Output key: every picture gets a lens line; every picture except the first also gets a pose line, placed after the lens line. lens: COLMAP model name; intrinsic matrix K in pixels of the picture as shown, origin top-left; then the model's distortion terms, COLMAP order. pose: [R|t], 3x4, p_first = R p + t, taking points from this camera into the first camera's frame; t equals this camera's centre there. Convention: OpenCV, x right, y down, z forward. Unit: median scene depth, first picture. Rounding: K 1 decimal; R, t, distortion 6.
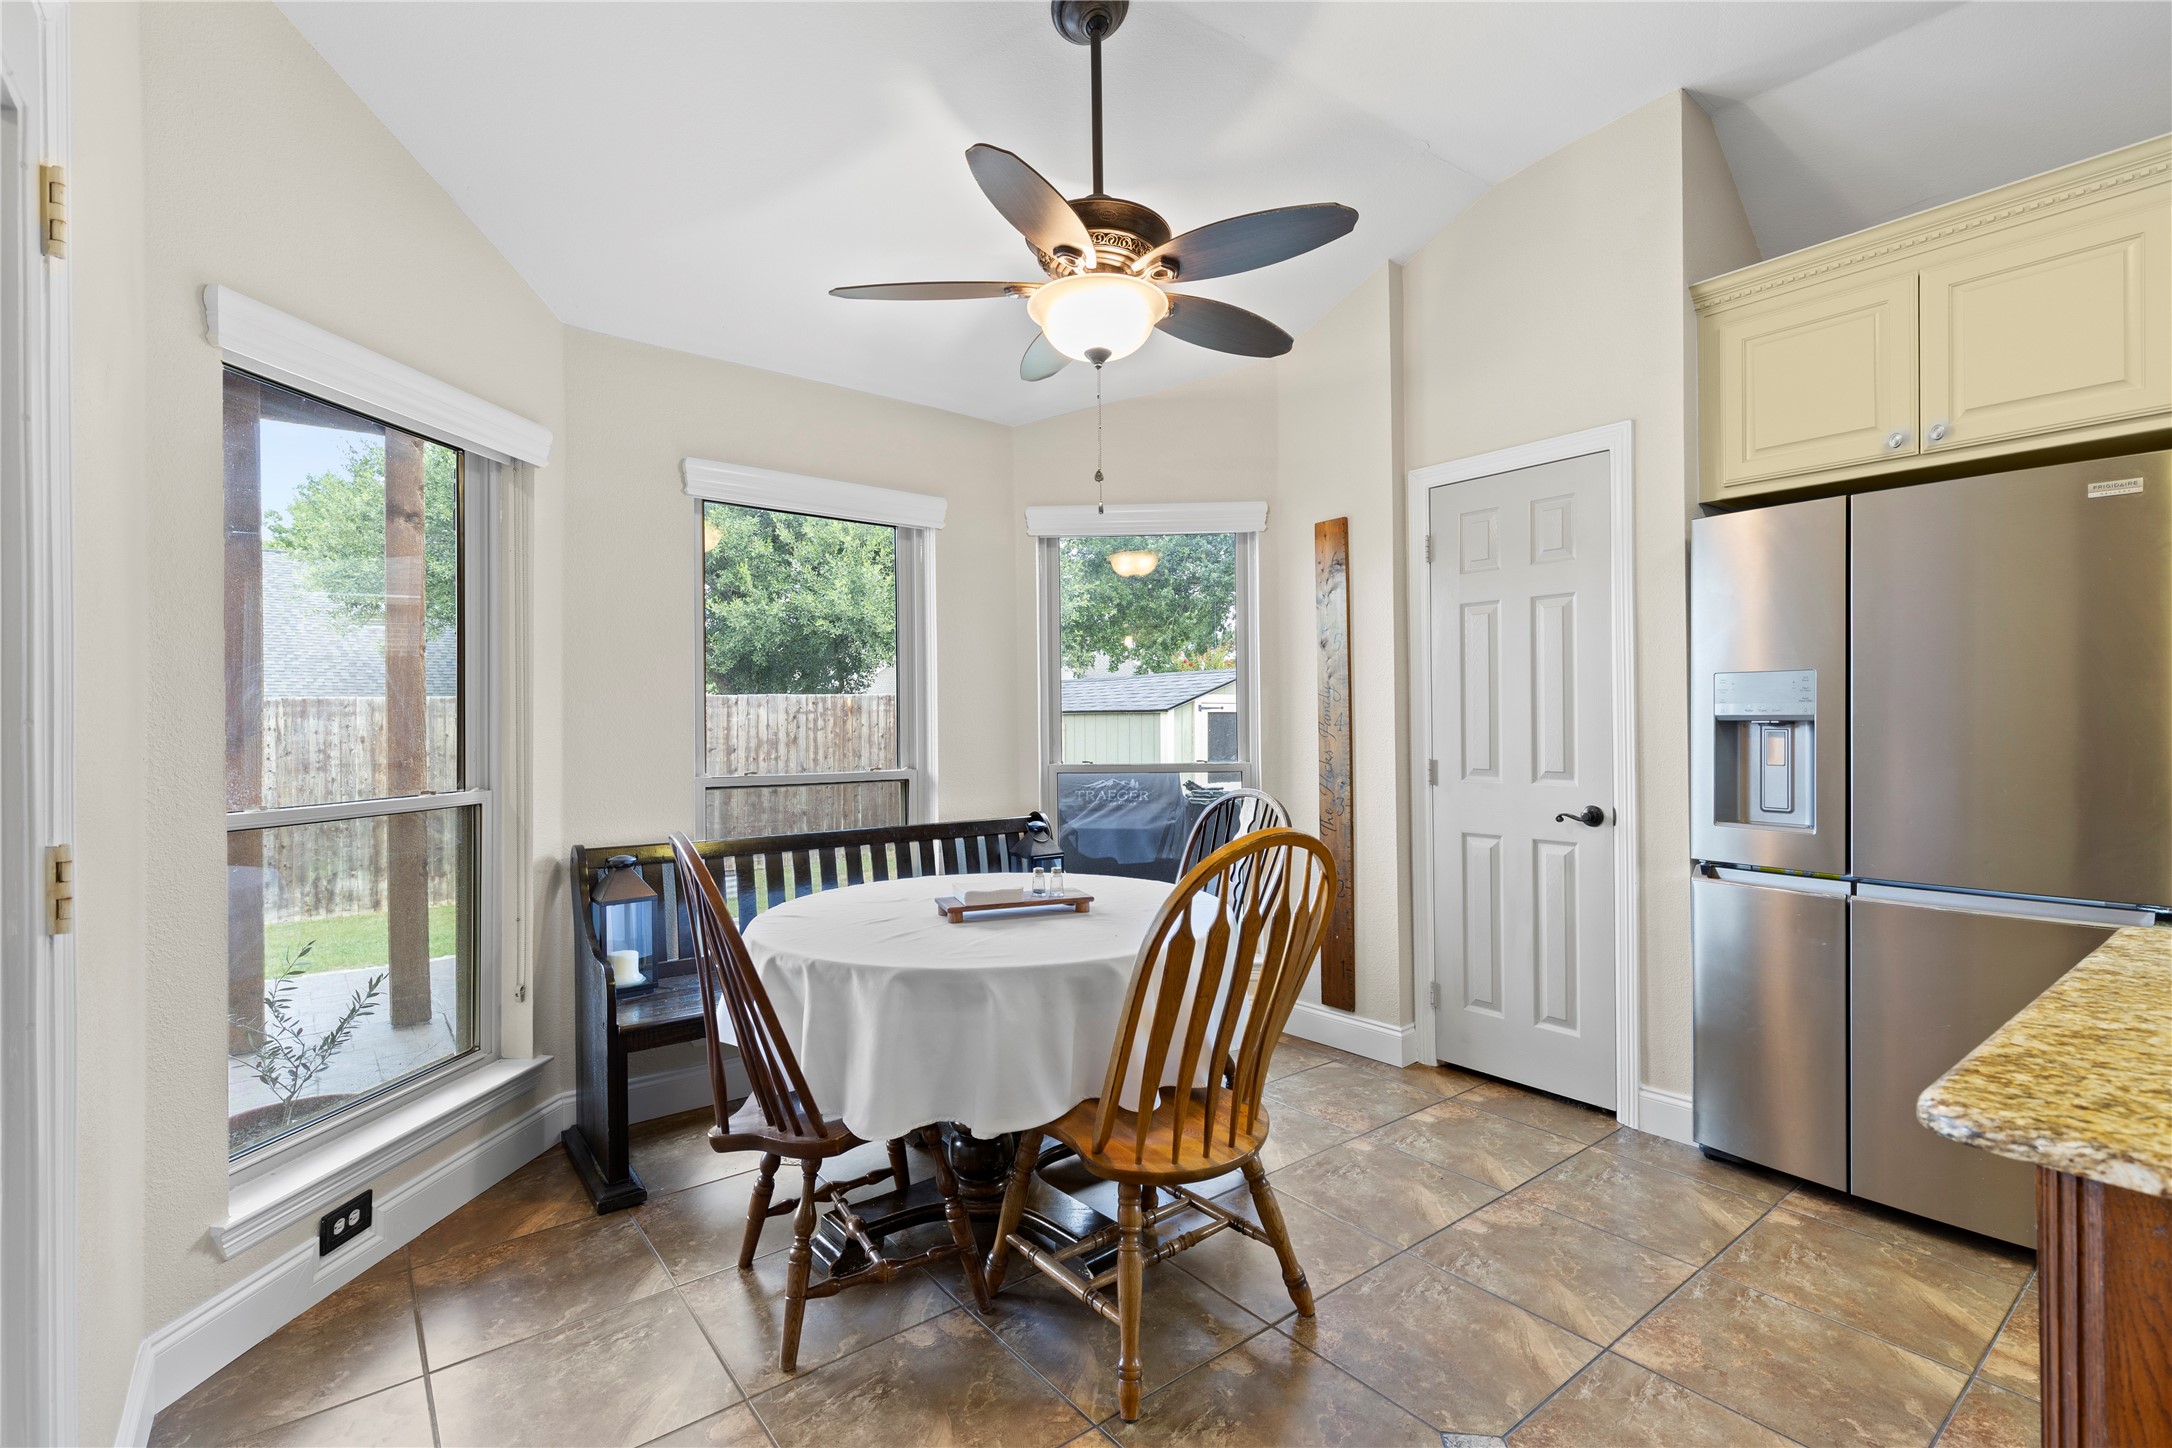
lens RADIAL K [[978.3, 0, 1079.3], [0, 978.3, 723.3], [0, 0, 1]] dist [0.004531, 0.000100]
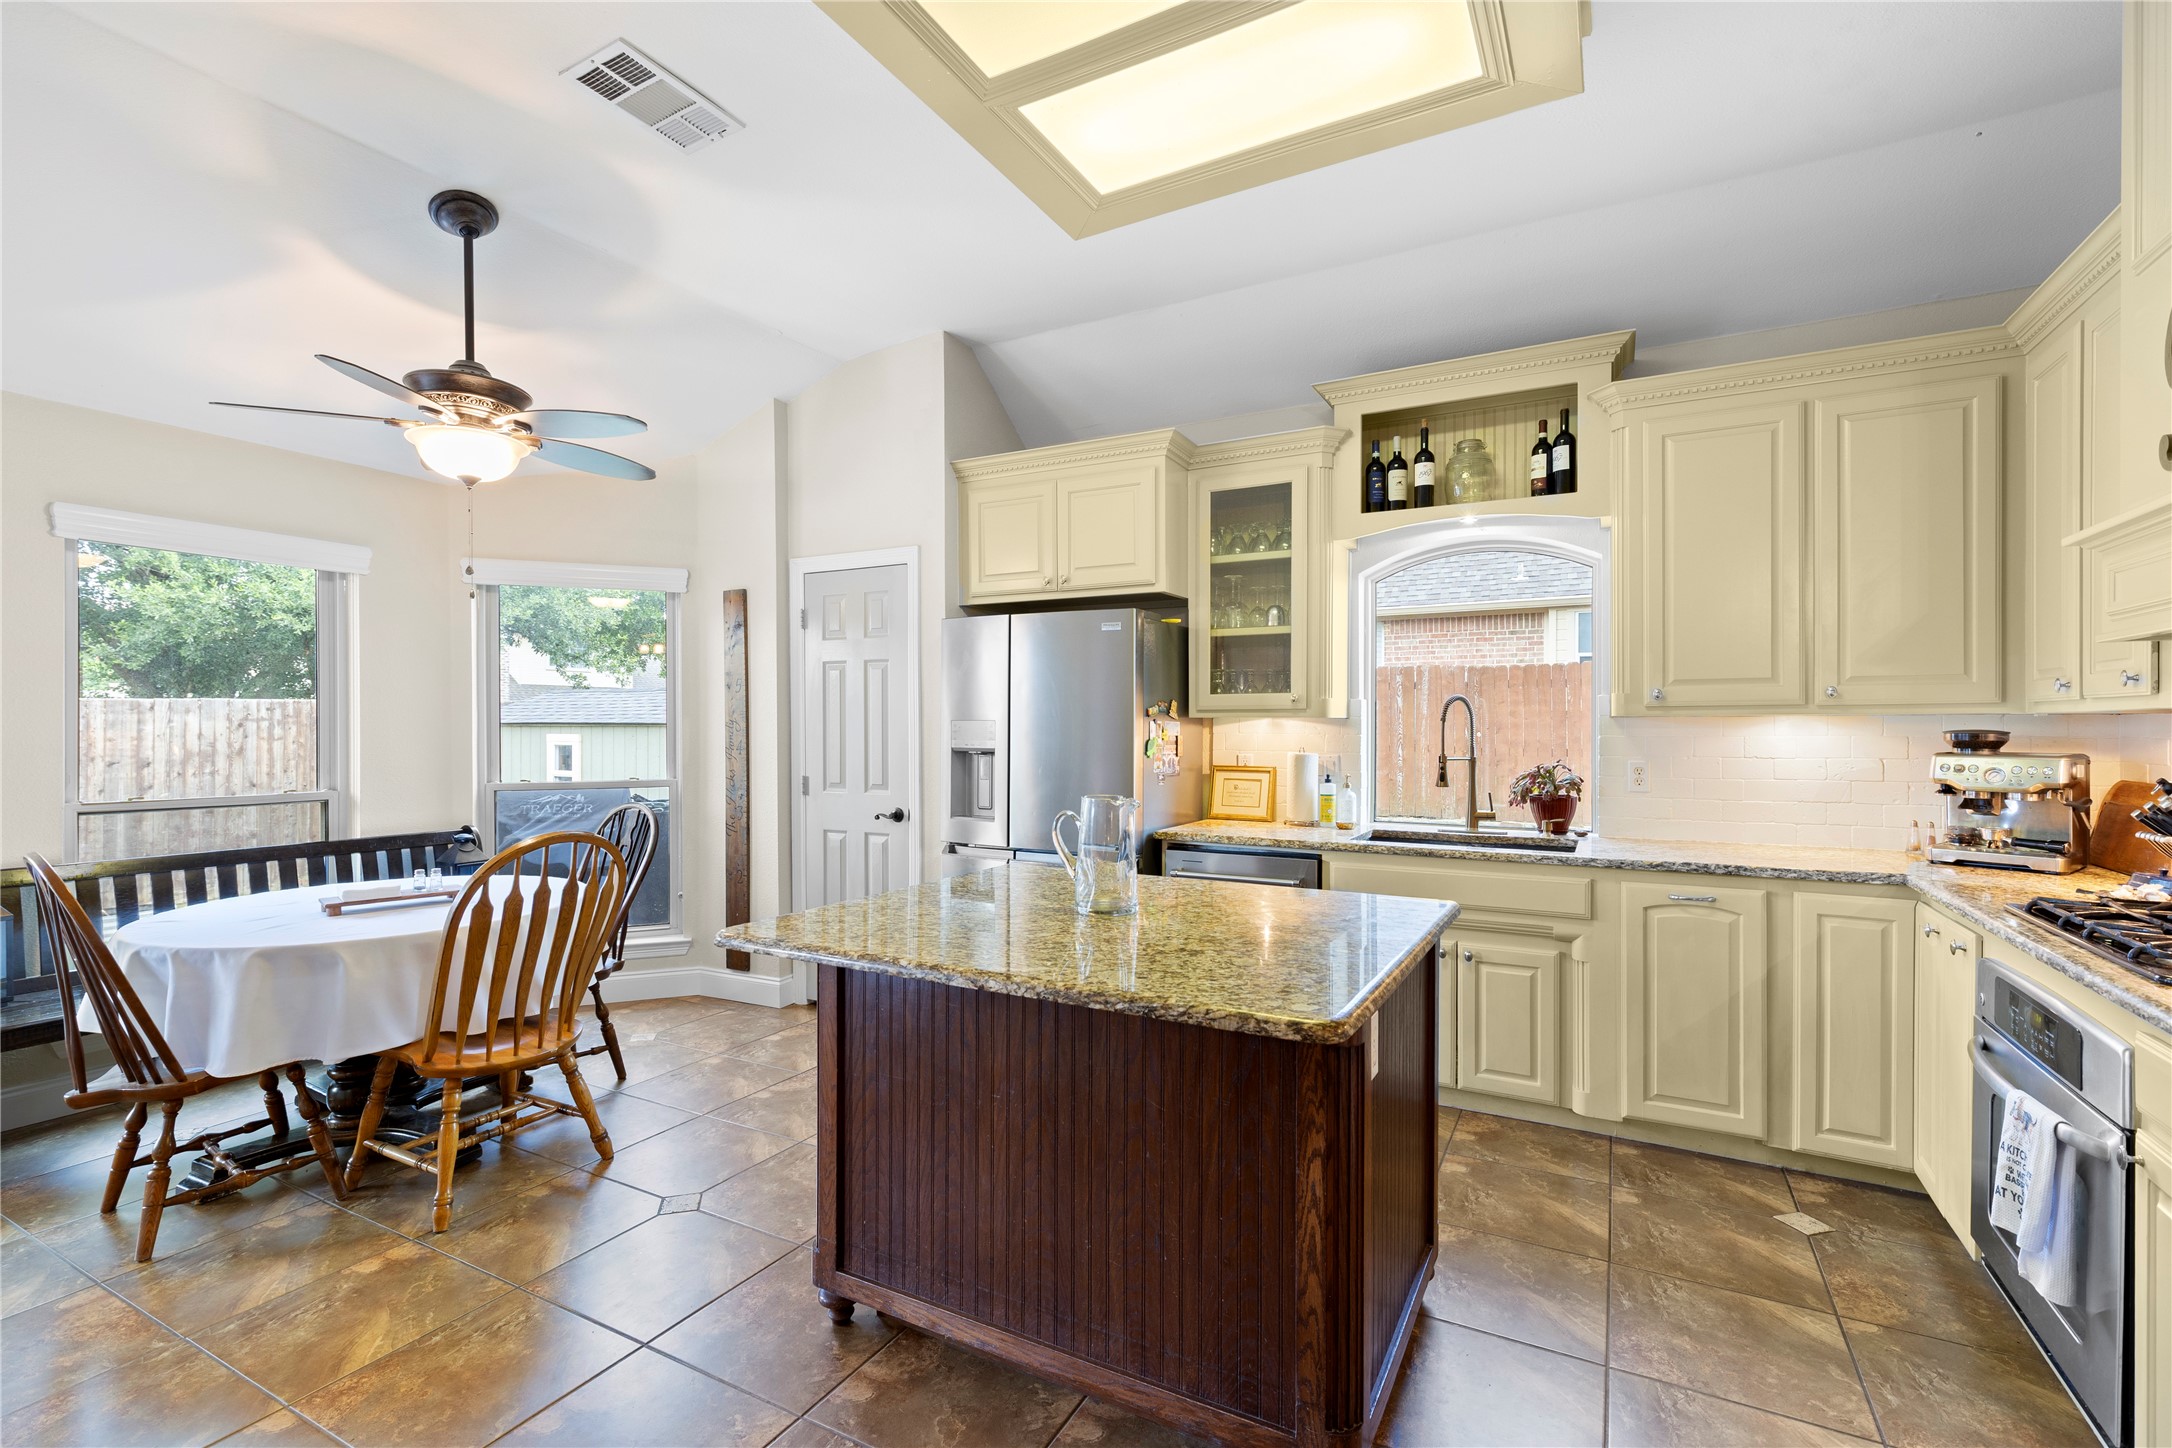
lens RADIAL K [[978.3, 0, 1093.2], [0, 978.3, 728.3], [0, 0, 1]] dist [0.004531, 0.000100]
pose [[0.913834, 0.005647, 0.406049, 0.203969], [-0.006212, 0.999981, 0.000071, -0.036159], [-0.406041, -0.002587, 0.913851, -0.447527]]
